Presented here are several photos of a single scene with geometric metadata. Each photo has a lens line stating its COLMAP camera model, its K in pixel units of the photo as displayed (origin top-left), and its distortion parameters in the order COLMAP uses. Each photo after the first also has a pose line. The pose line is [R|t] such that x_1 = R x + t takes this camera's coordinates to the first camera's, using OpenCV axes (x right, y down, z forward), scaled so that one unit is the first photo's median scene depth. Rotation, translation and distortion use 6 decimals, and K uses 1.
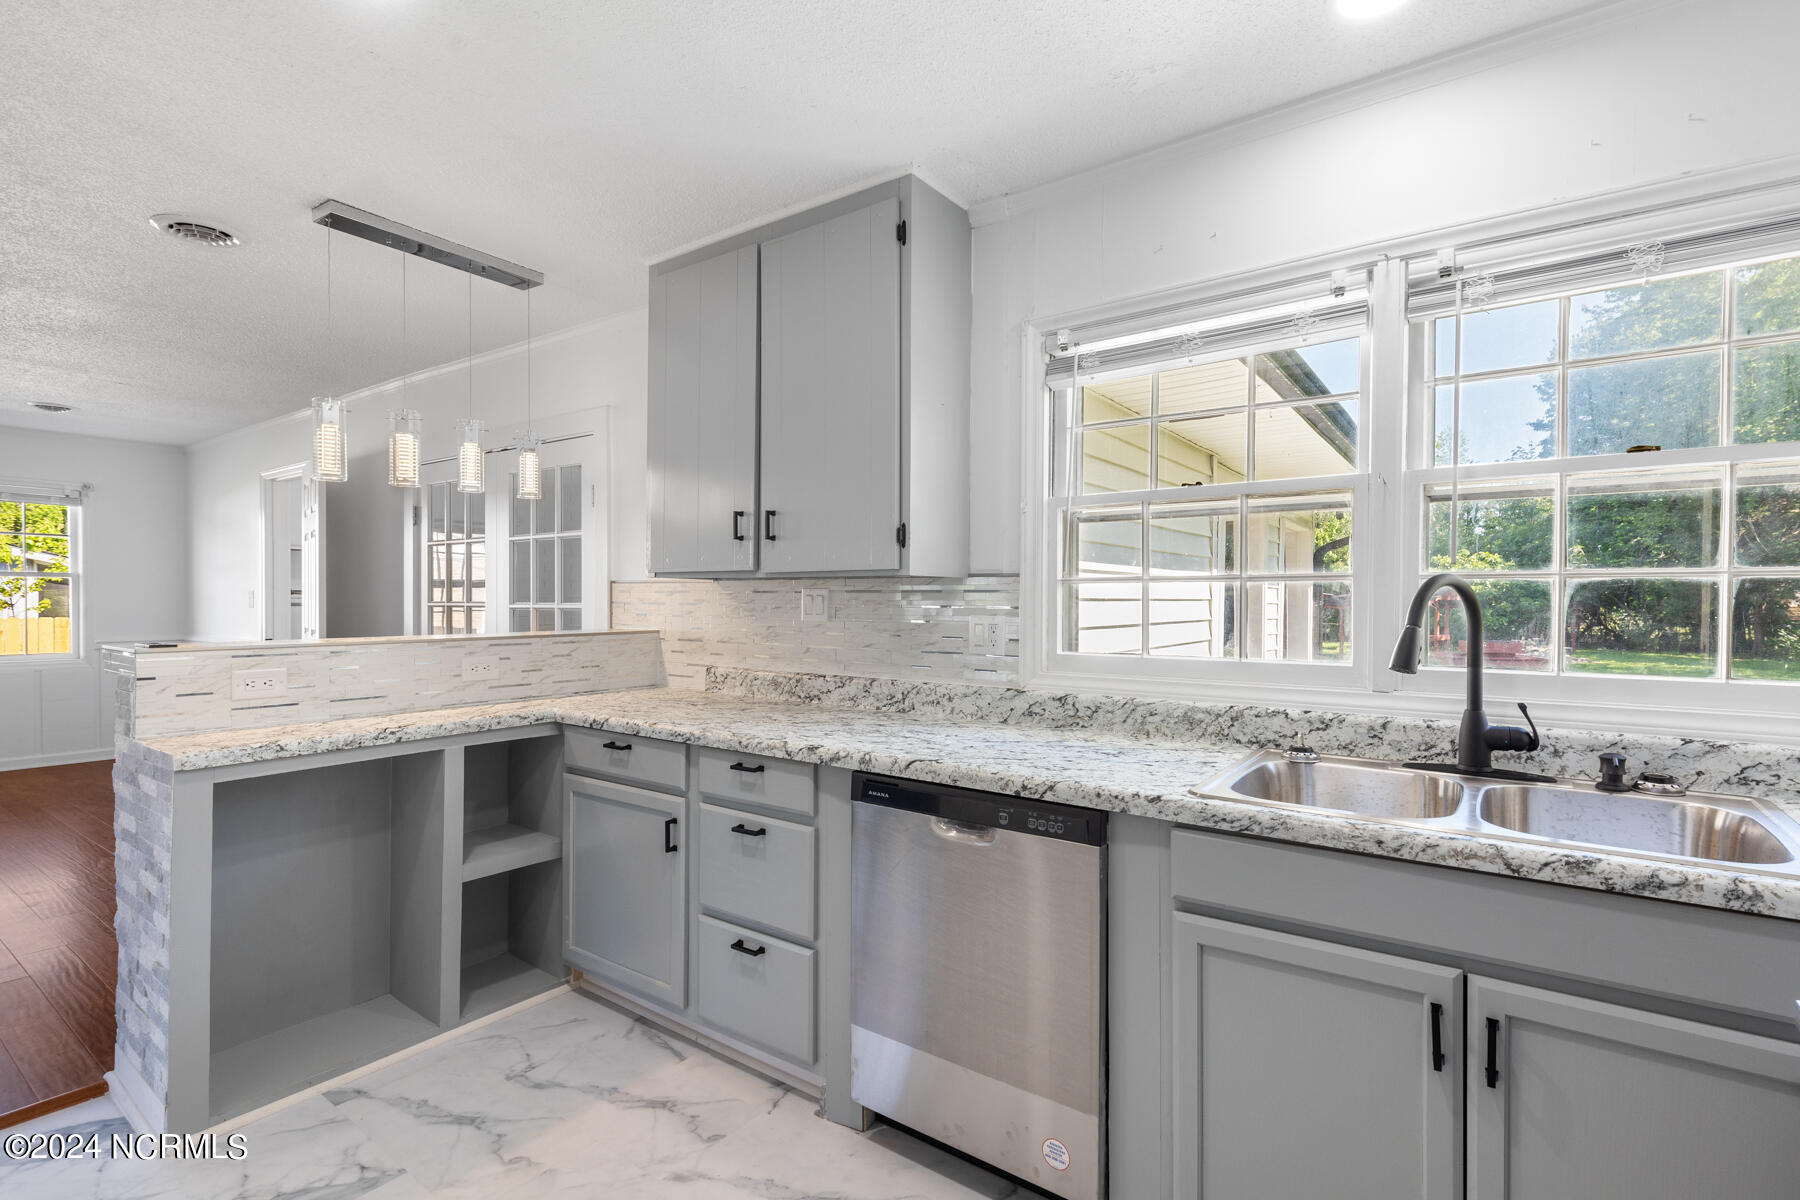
lens RADIAL K [[837.9, 0, 898.9], [0, 837.9, 603.8], [0, 0, 1]] dist [0.008035, -0.002769]
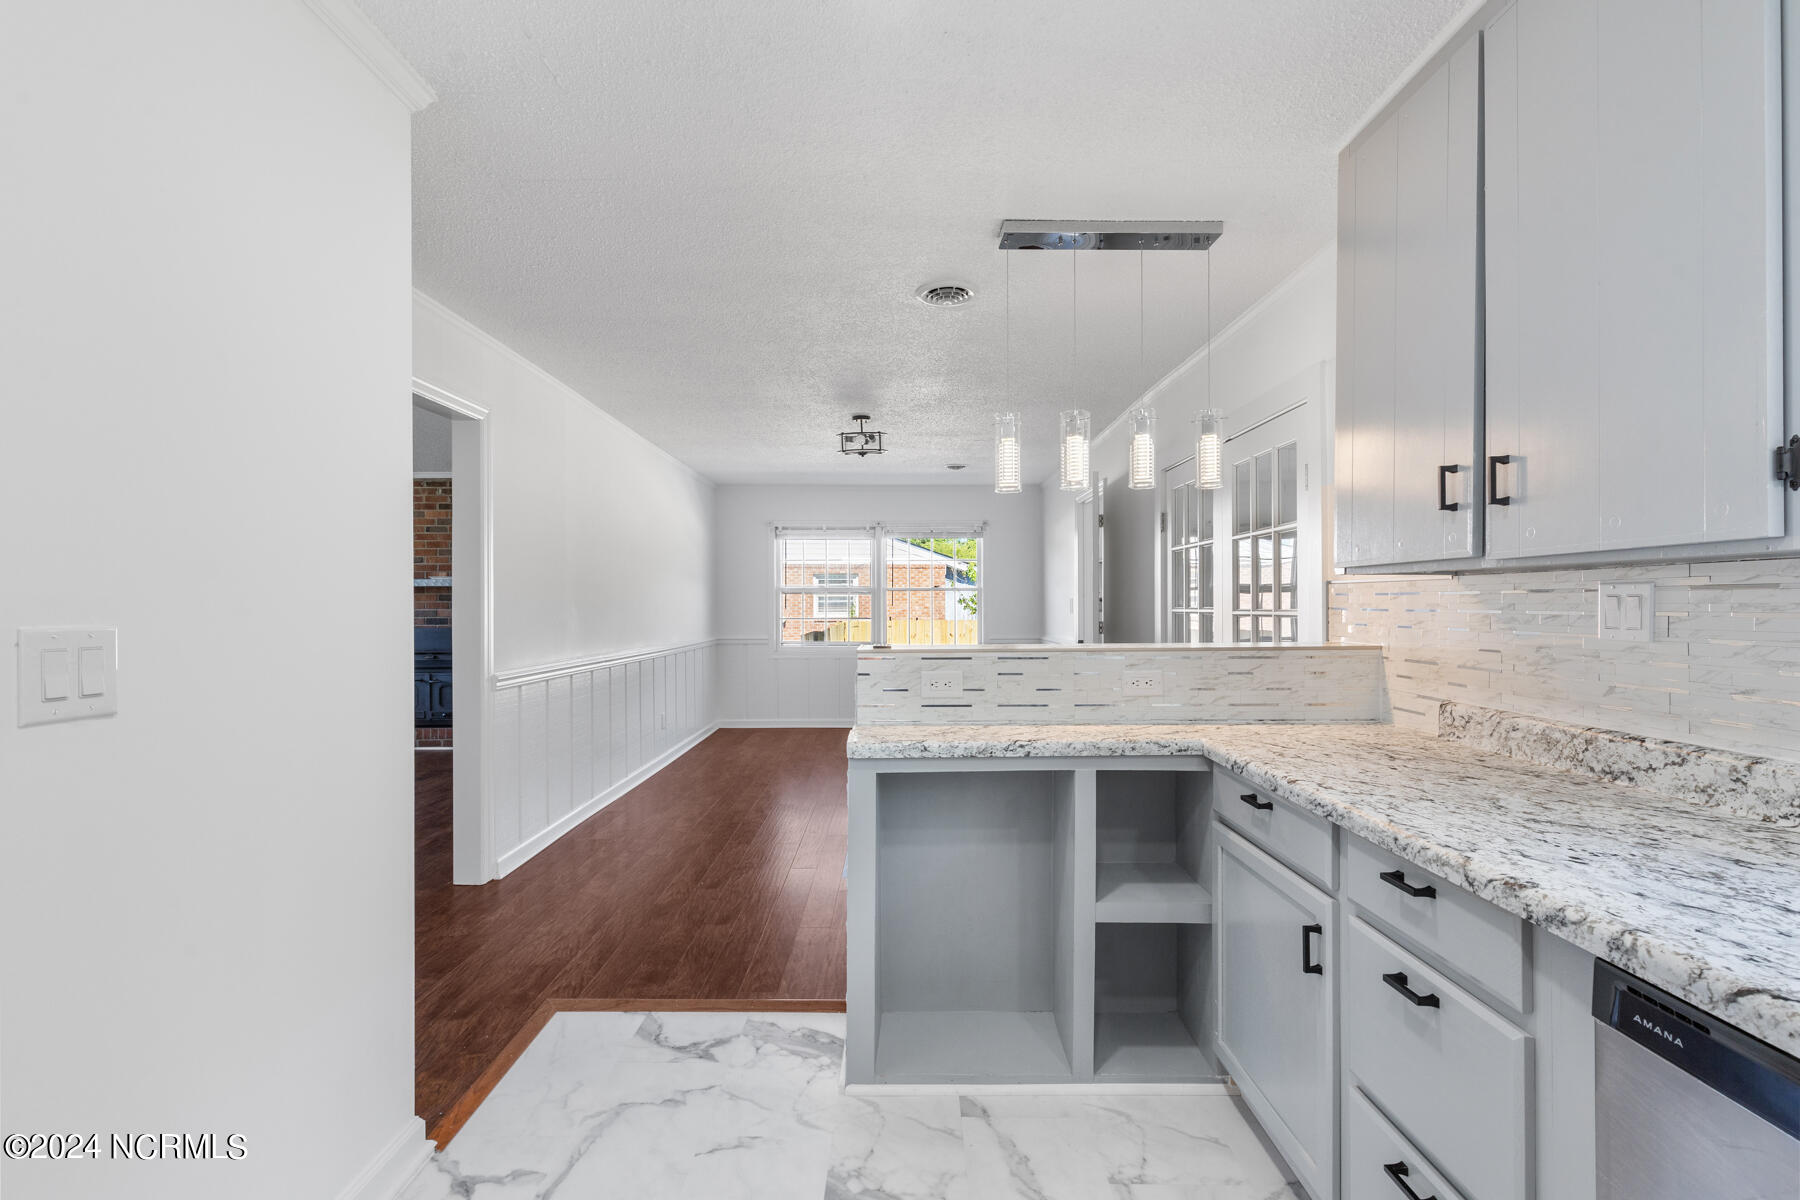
lens RADIAL K [[837.9, 0, 891.4], [0, 837.9, 601.1], [0, 0, 1]] dist [0.008035, -0.002769]
pose [[0.594787, -0.009775, -0.803824, 0.070668], [0.002488, 0.999944, -0.010319, -0.001704], [0.803880, 0.004138, 0.594778, 0.282578]]
